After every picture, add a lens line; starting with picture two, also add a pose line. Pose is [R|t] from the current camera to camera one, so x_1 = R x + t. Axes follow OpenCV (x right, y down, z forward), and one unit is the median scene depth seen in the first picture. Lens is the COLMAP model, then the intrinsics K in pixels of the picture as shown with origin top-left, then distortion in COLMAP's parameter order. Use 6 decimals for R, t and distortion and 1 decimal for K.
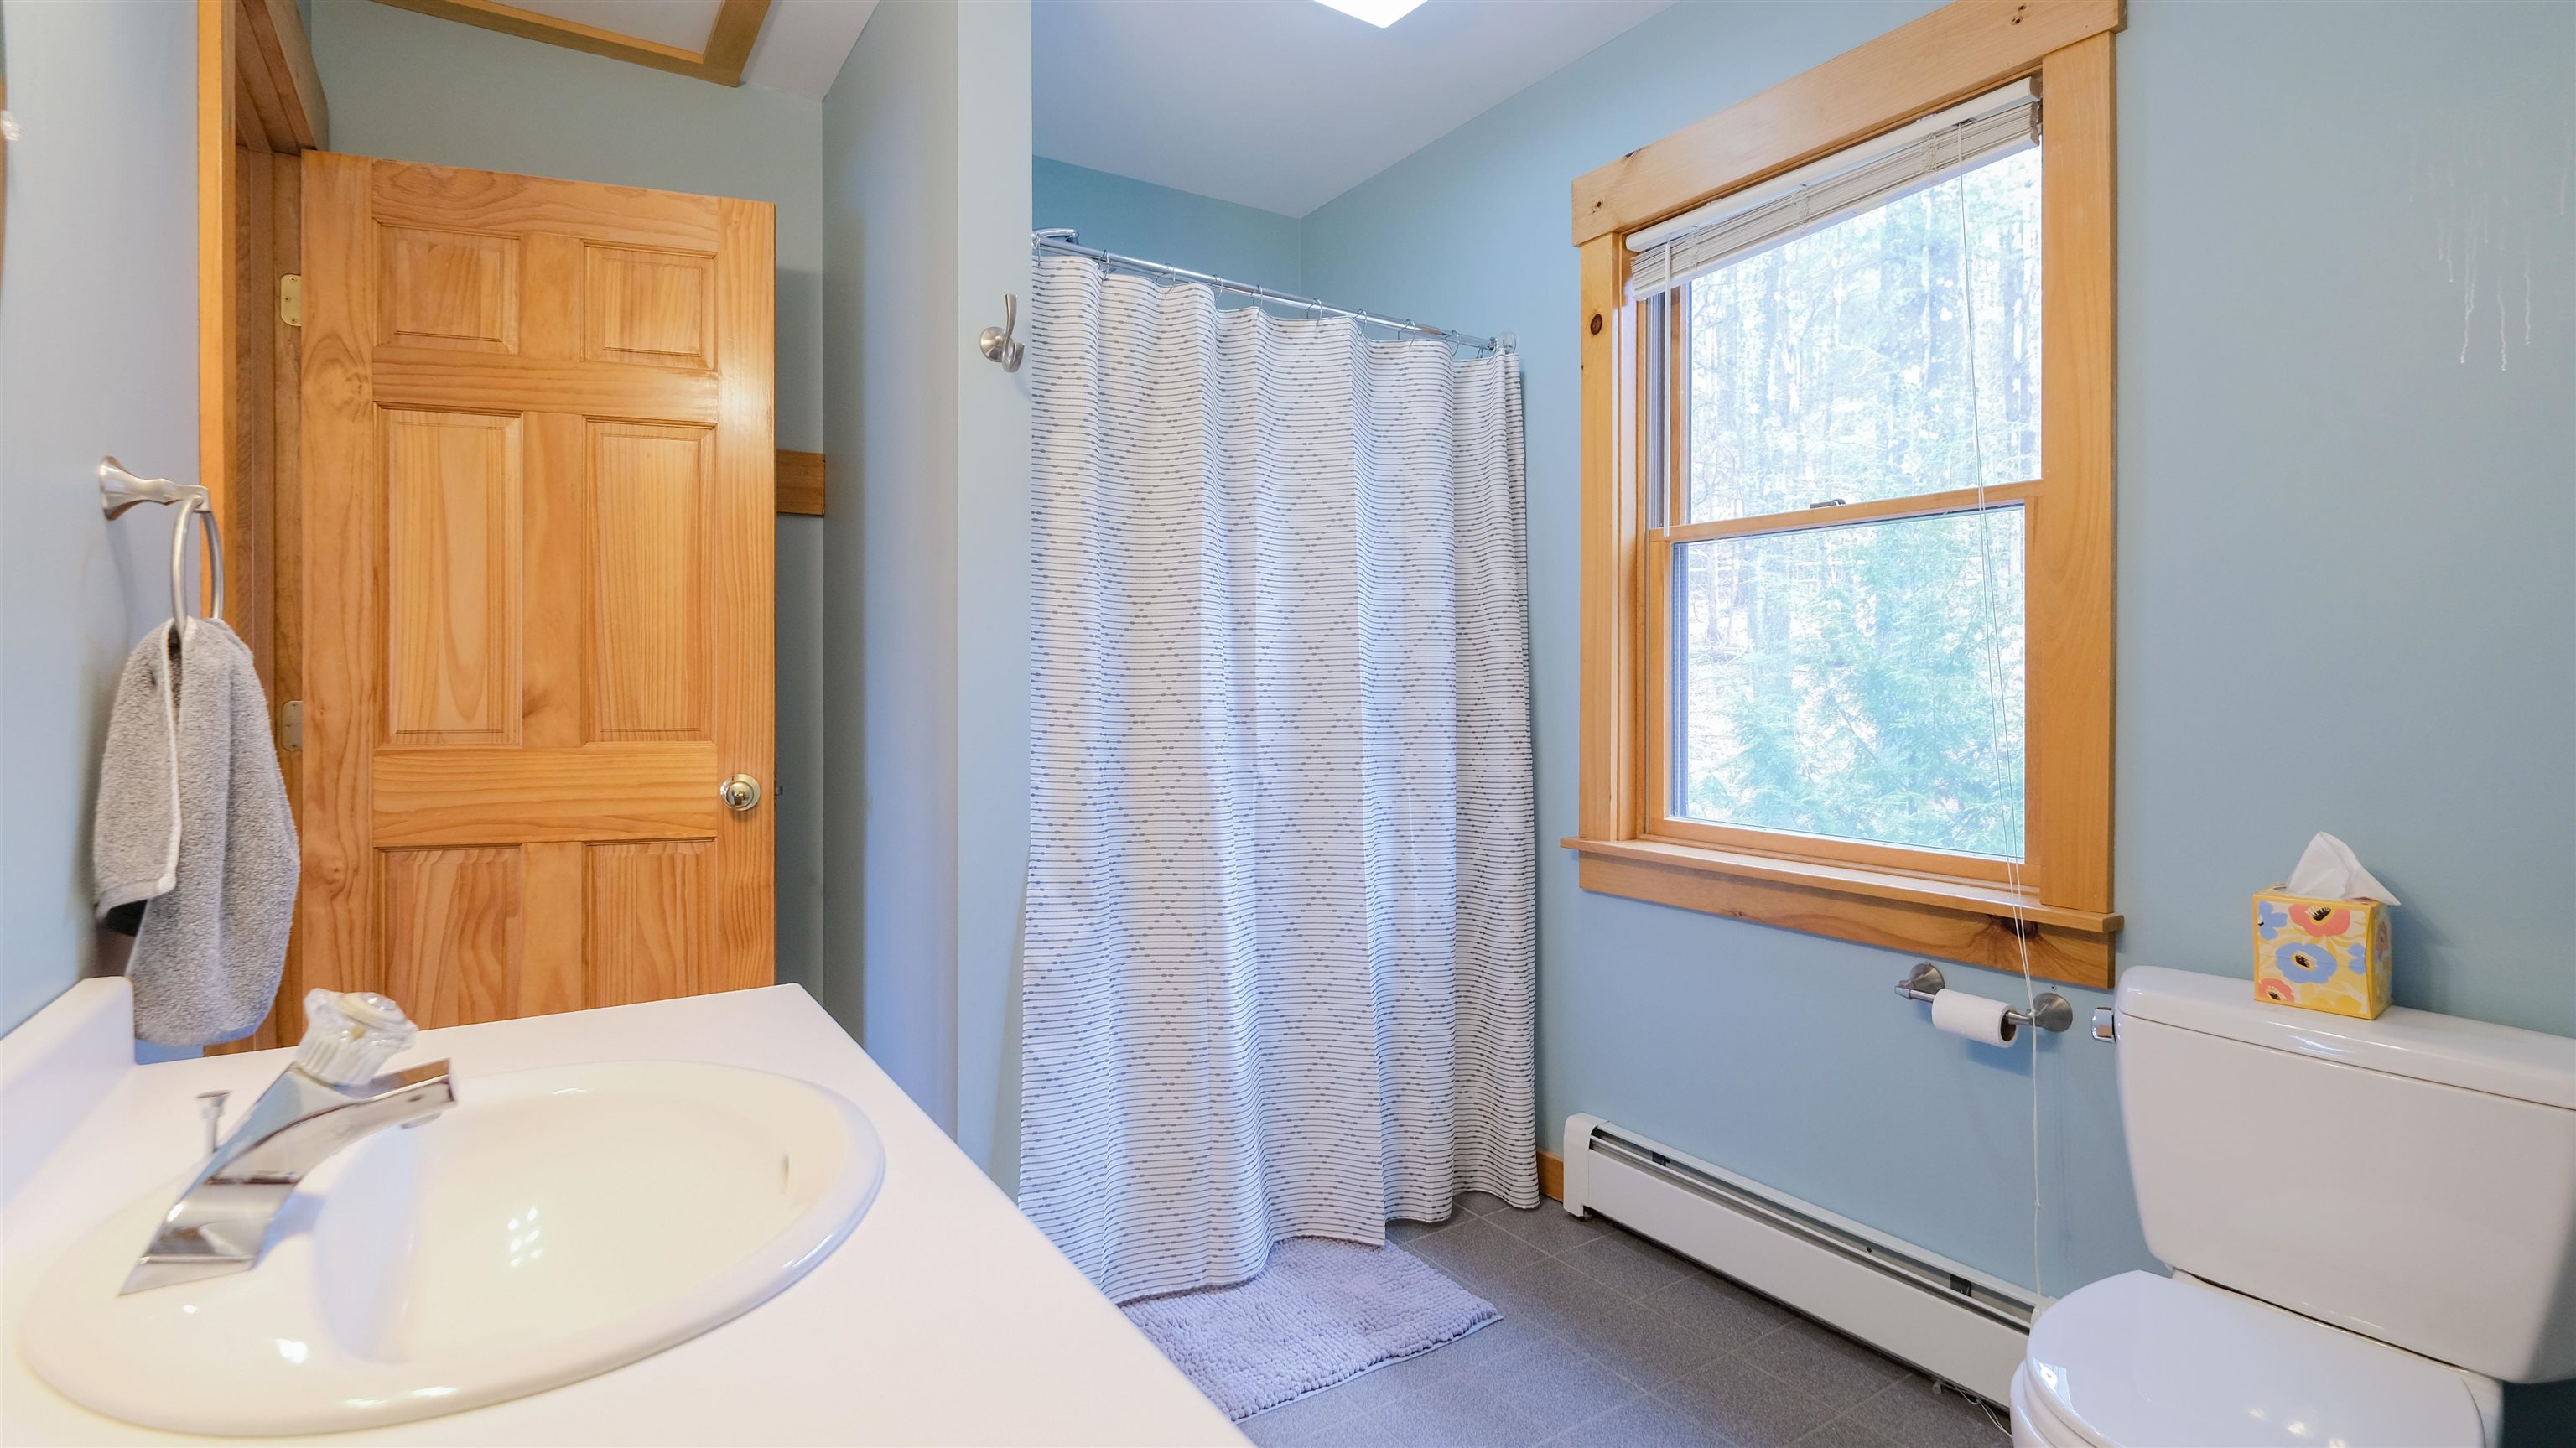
lens RADIAL K [[1253.3, 0, 1357.8], [0, 1253.3, 713.0], [0, 0, 1]] dist [-0.001491, -0.000367]
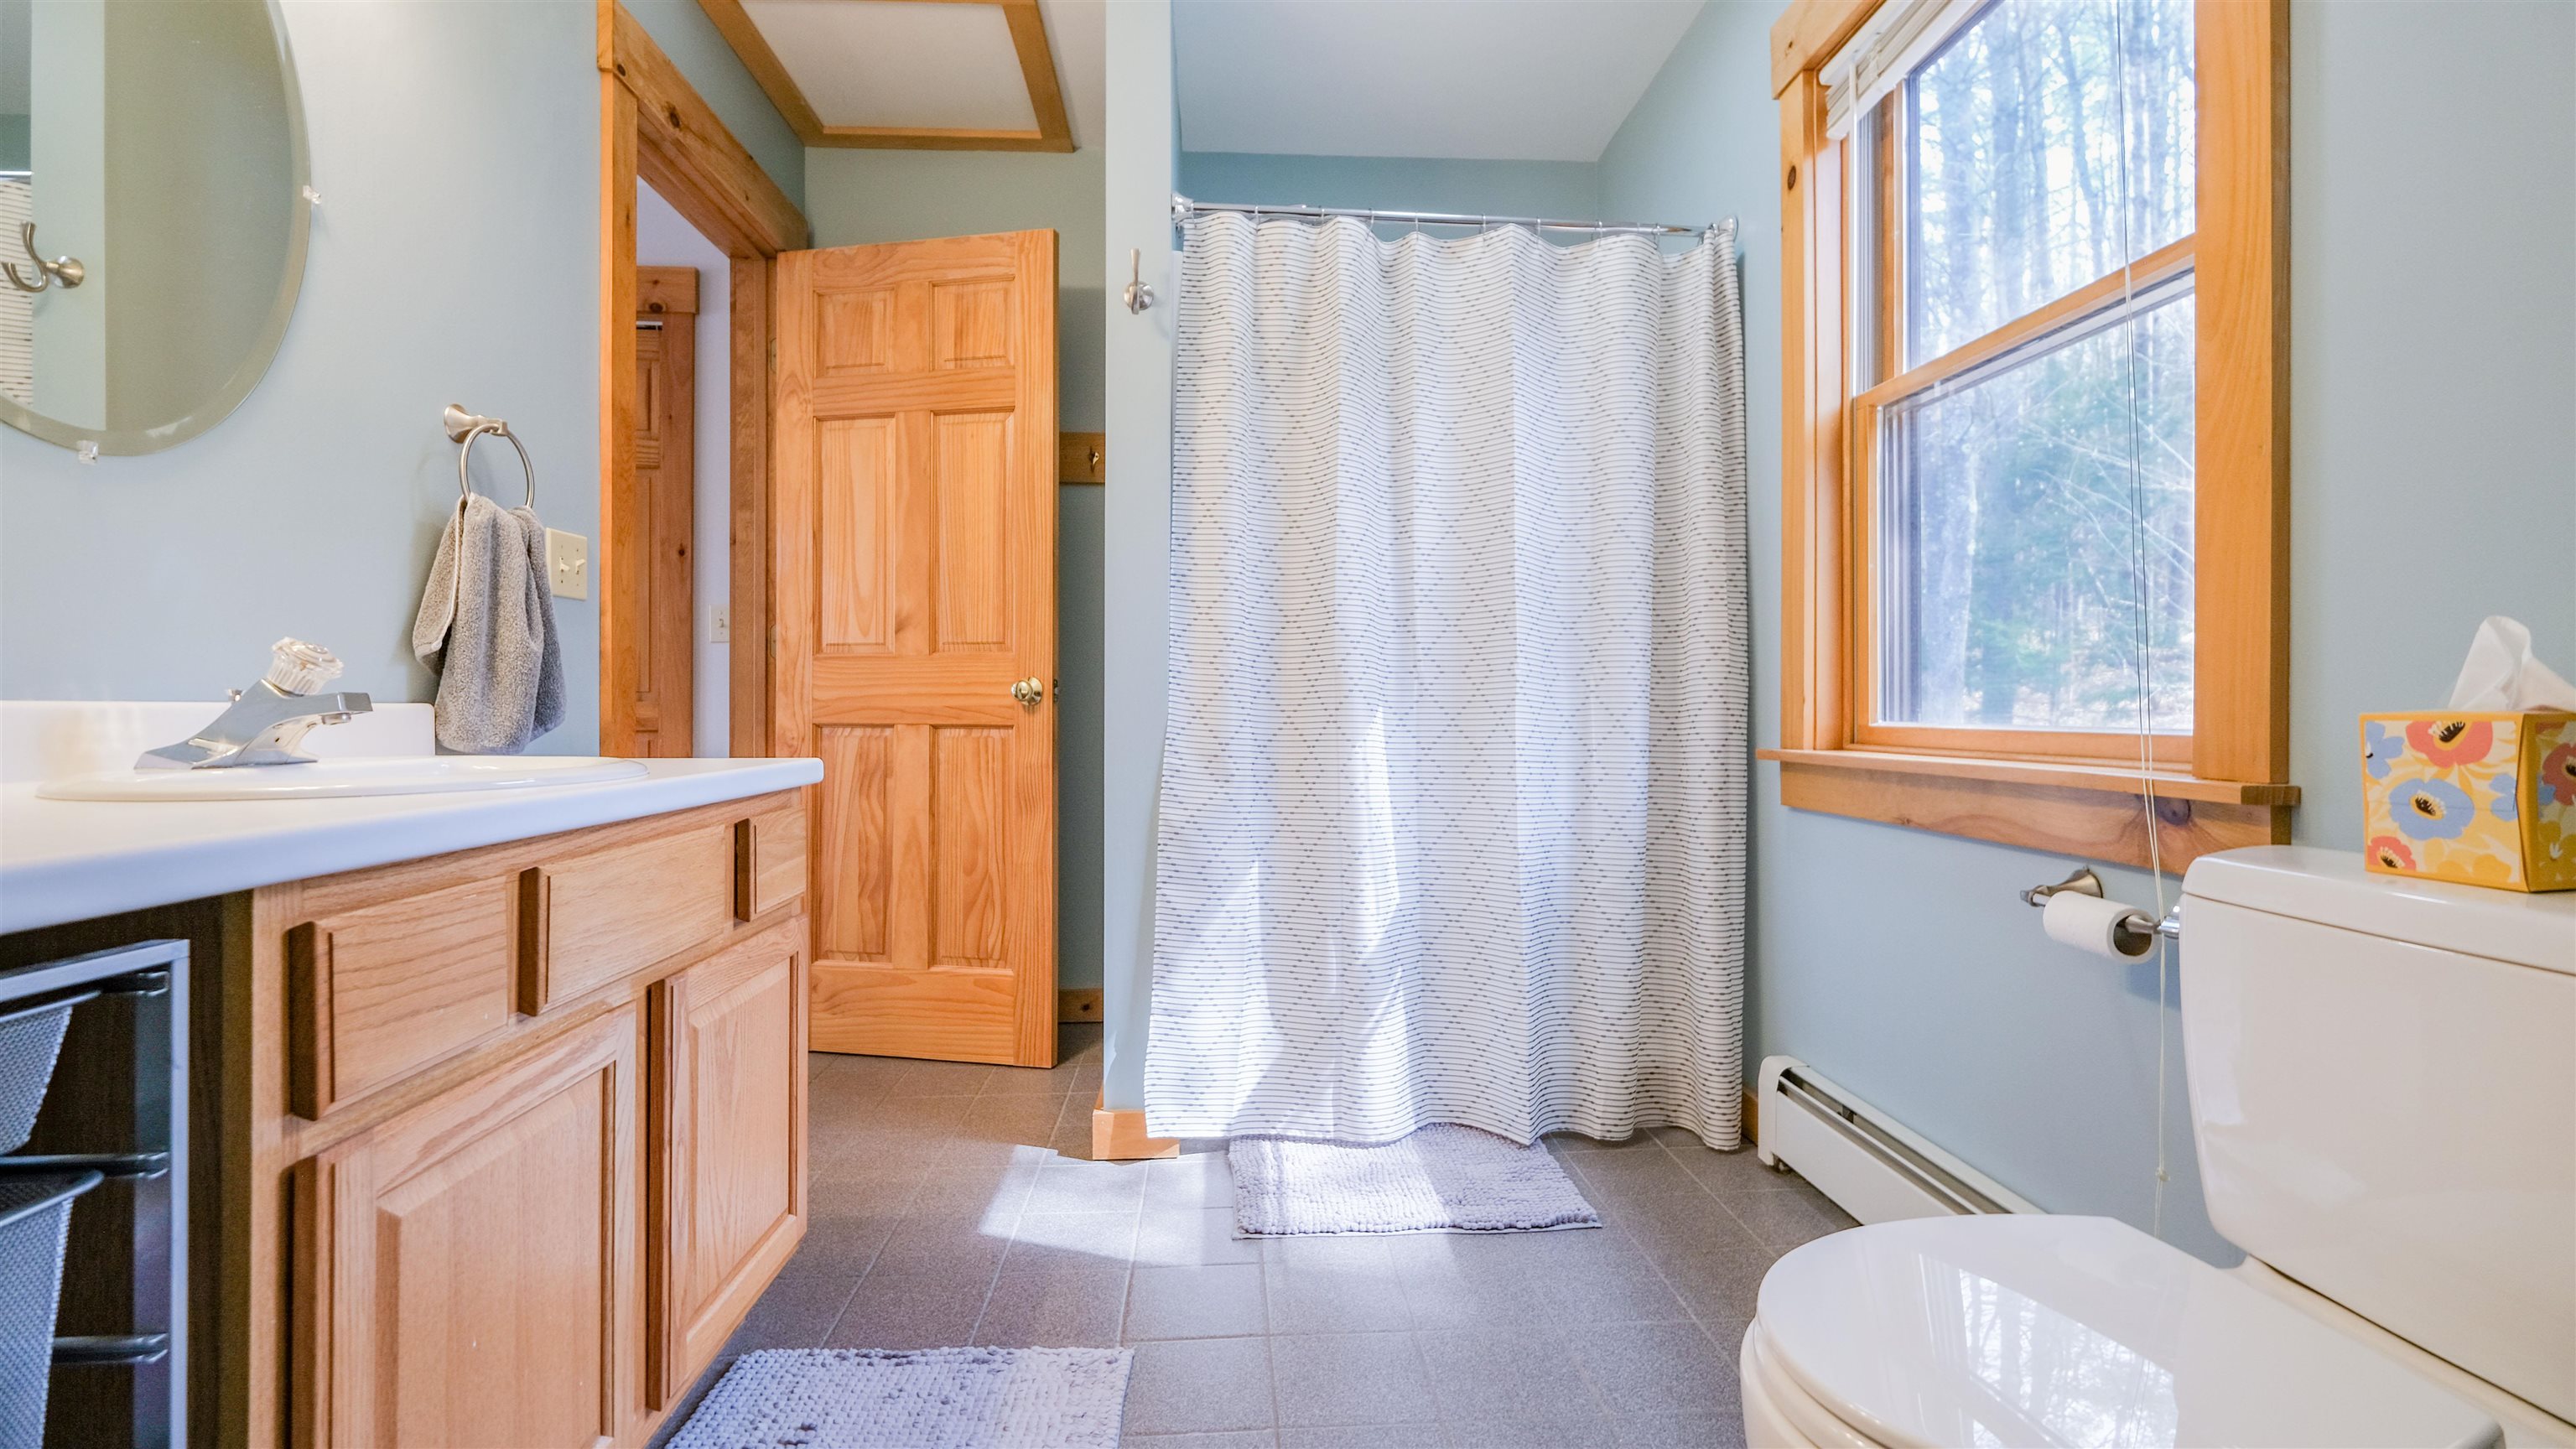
lens RADIAL K [[1176.7, 0, 1288.0], [0, 1176.7, 724.5], [0, 0, 1]] dist [-0.000341, -0.000198]
pose [[0.857719, 0.002648, -0.514112, 0.367525], [-0.007492, 0.999945, -0.007350, 0.107909], [0.514064, 0.010156, 0.857691, 0.104813]]
